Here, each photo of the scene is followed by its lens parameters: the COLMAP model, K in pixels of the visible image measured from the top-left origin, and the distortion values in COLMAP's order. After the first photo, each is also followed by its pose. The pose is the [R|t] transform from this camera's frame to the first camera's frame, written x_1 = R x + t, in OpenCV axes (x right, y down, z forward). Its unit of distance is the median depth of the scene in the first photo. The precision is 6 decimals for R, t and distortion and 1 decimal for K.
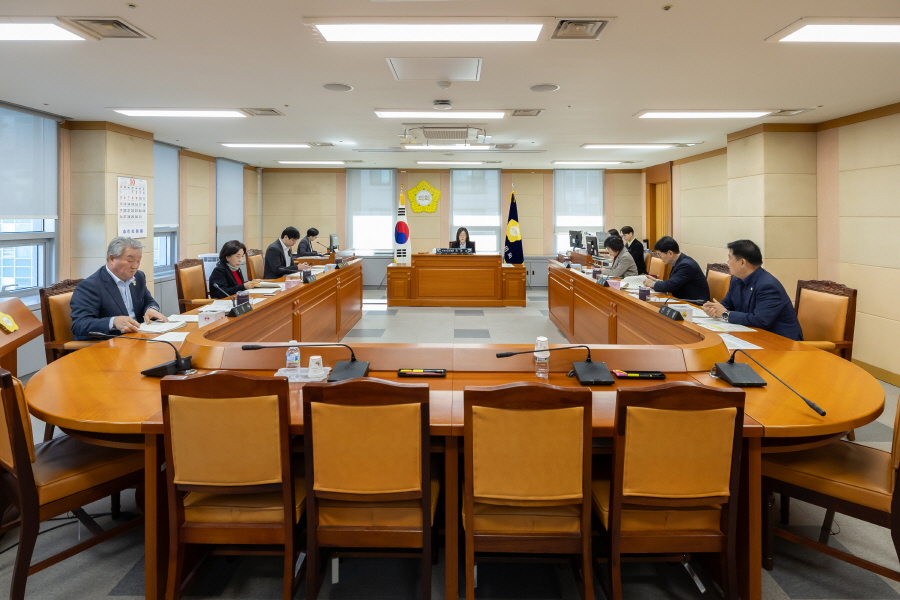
lens RADIAL K [[410.9, 0, 456.0], [0, 410.9, 300.9], [0, 0, 1]] dist [0.002142, 0.001015]
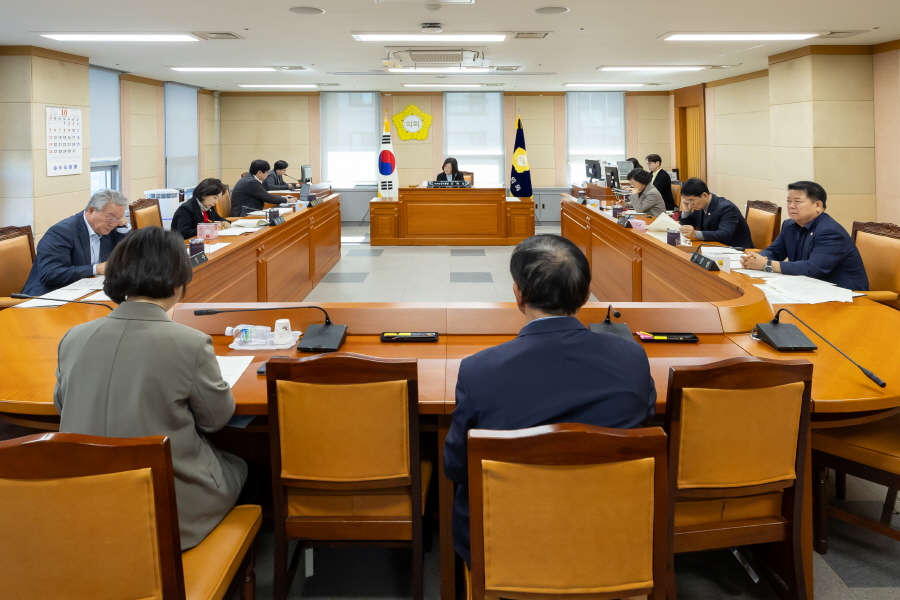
lens RADIAL K [[490.7, 0, 444.7], [0, 490.7, 300.4], [0, 0, 1]] dist [-0.000258, 0.001020]
pose [[0.999967, -0.003063, 0.007512, -0.020034], [0.003100, 0.999983, -0.004869, 0.111876], [-0.007497, 0.004892, 0.999960, -0.005620]]
